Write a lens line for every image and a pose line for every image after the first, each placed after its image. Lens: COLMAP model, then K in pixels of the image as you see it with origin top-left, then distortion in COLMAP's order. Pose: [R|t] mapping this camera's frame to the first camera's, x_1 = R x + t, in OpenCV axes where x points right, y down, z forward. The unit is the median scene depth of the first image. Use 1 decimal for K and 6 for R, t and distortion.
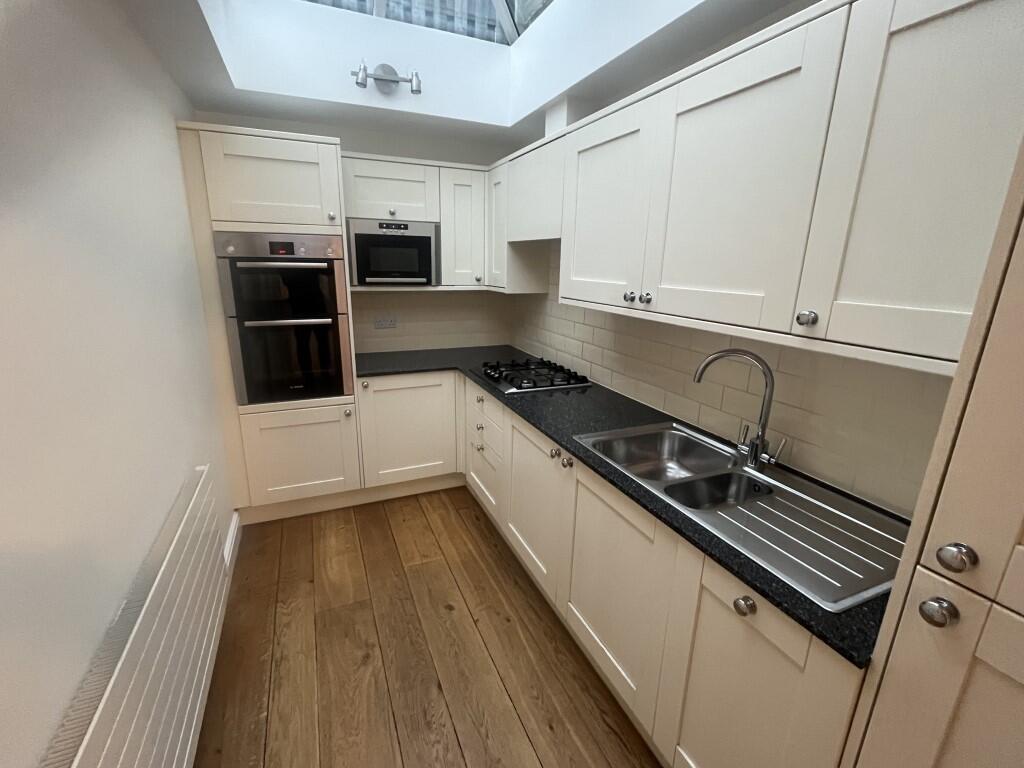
lens RADIAL K [[456.7, 0, 511.2], [0, 456.7, 384.7], [0, 0, 1]] dist [-0.004774, -0.001264]
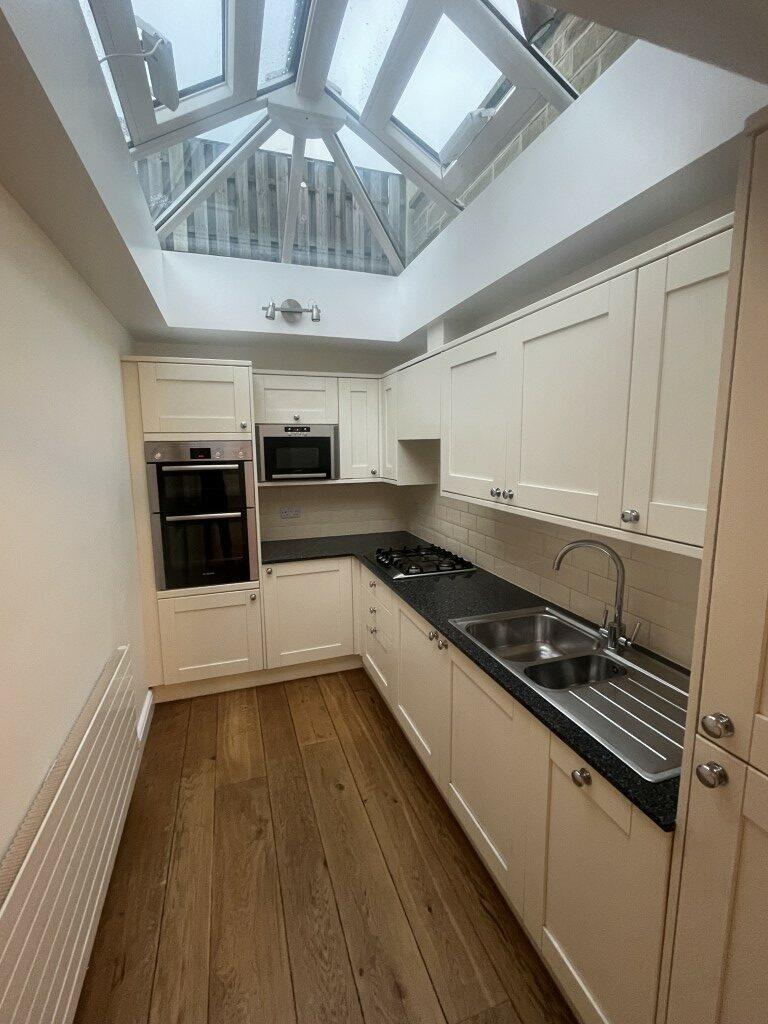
lens RADIAL K [[456.7, 0, 387.3], [0, 456.7, 507.3], [0, 0, 1]] dist [-0.004774, -0.001264]
pose [[0.996663, -0.018602, -0.079481, 0.060695], [0.008513, 0.992066, -0.125433, -0.013547], [0.081184, 0.124338, 0.988913, -0.092922]]
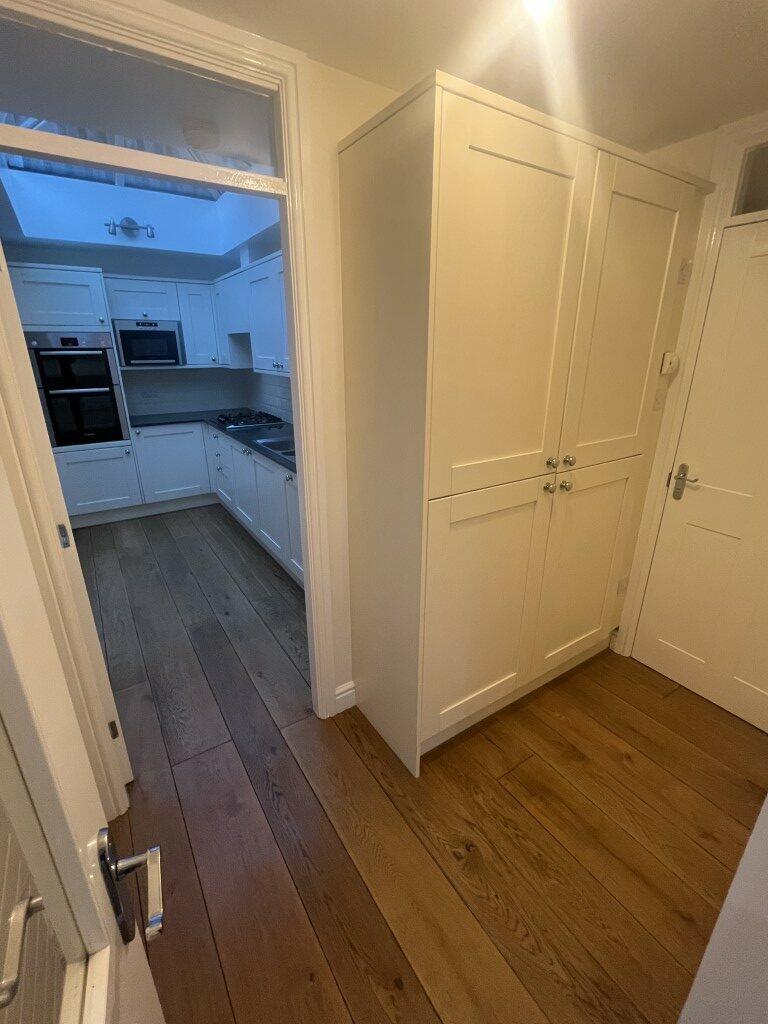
lens RADIAL K [[456.7, 0, 386.7], [0, 456.7, 508.2], [0, 0, 1]] dist [-0.004774, -0.001264]
pose [[0.984547, -0.077454, 0.157063, 0.273463], [0.064464, 0.994191, 0.086188, 0.200287], [-0.162826, -0.074731, 0.983821, -0.744098]]
